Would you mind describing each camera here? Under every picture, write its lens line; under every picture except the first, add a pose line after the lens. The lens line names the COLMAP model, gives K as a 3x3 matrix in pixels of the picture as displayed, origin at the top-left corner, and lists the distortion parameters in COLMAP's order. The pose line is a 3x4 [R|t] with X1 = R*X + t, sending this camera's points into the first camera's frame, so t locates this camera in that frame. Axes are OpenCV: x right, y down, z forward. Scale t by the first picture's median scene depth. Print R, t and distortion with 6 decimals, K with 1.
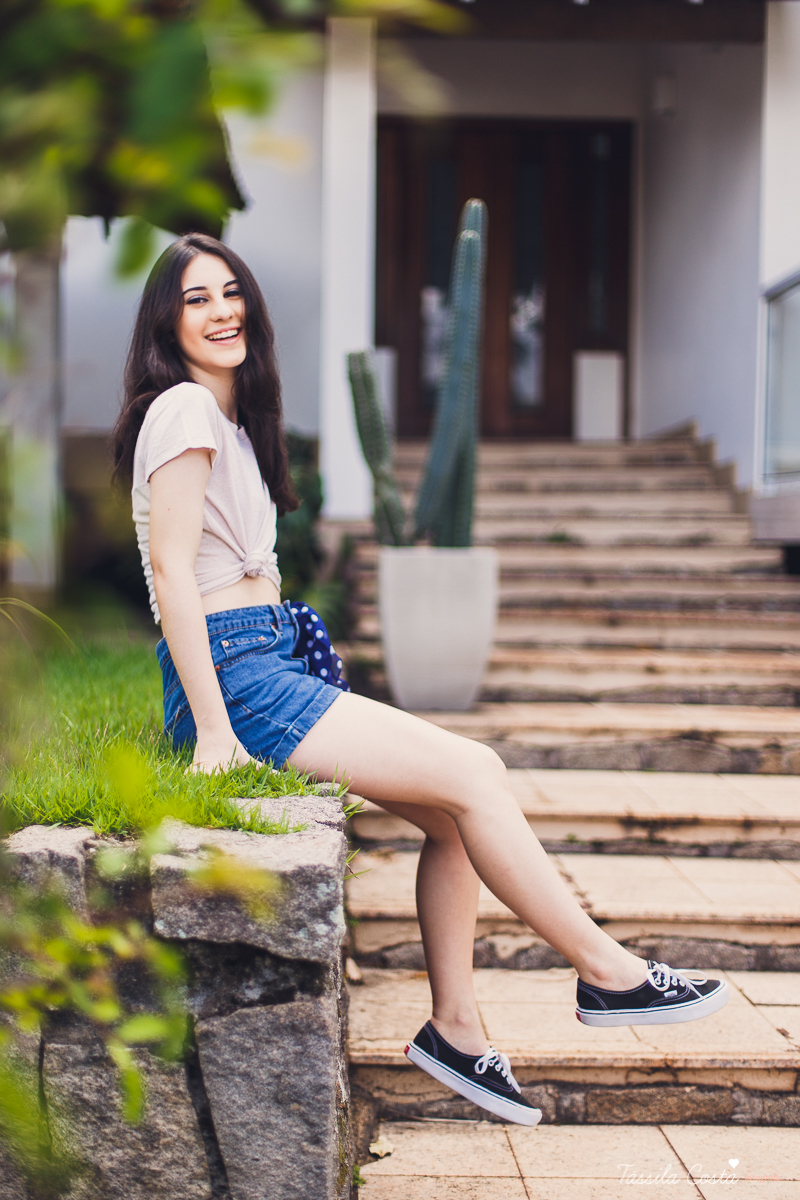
lens RADIAL K [[1646.0, 0, 400.0], [0, 1646.0, 600.0], [0, 0, 1]] dist [0.016069, 0.074152]
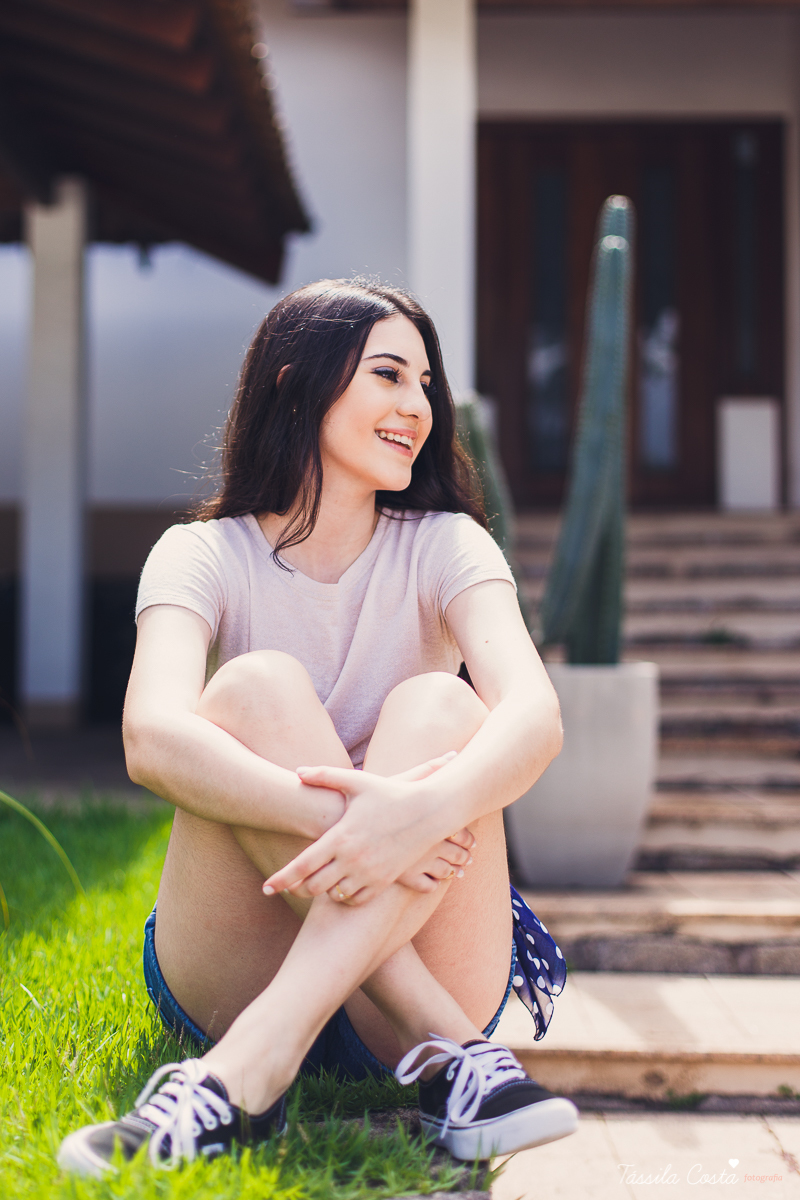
lens RADIAL K [[1646.0, 0, 400.0], [0, 1646.0, 600.0], [0, 0, 1]] dist [0.016069, 0.074152]
pose [[0.998919, -0.011466, -0.045051, -0.035092], [0.009925, 0.999363, -0.034277, -0.058253], [0.045416, 0.033792, 0.998396, 0.416828]]
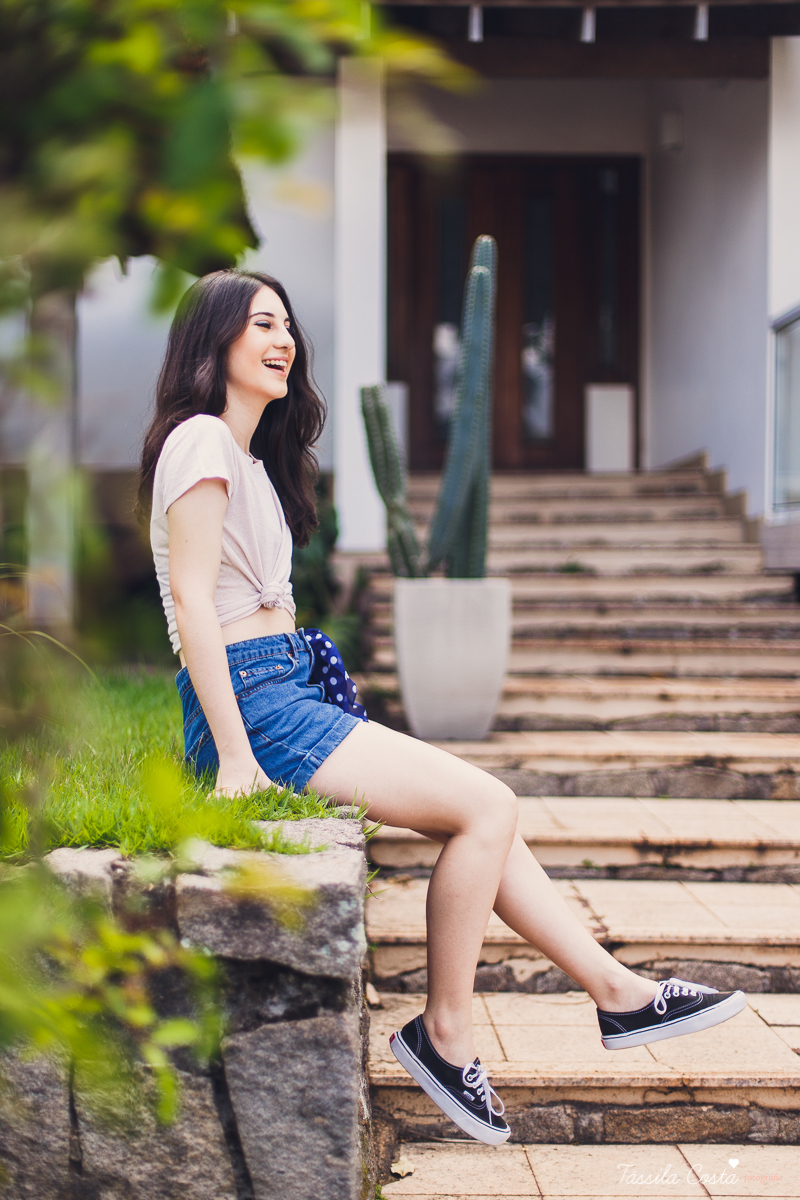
lens RADIAL K [[1646.0, 0, 400.0], [0, 1646.0, 600.0], [0, 0, 1]] dist [0.016069, 0.074152]
pose [[0.999926, -0.009057, -0.008092, -0.001291], [0.008888, 0.999746, -0.020705, 0.003605], [0.008277, 0.020631, 0.999753, -0.018875]]
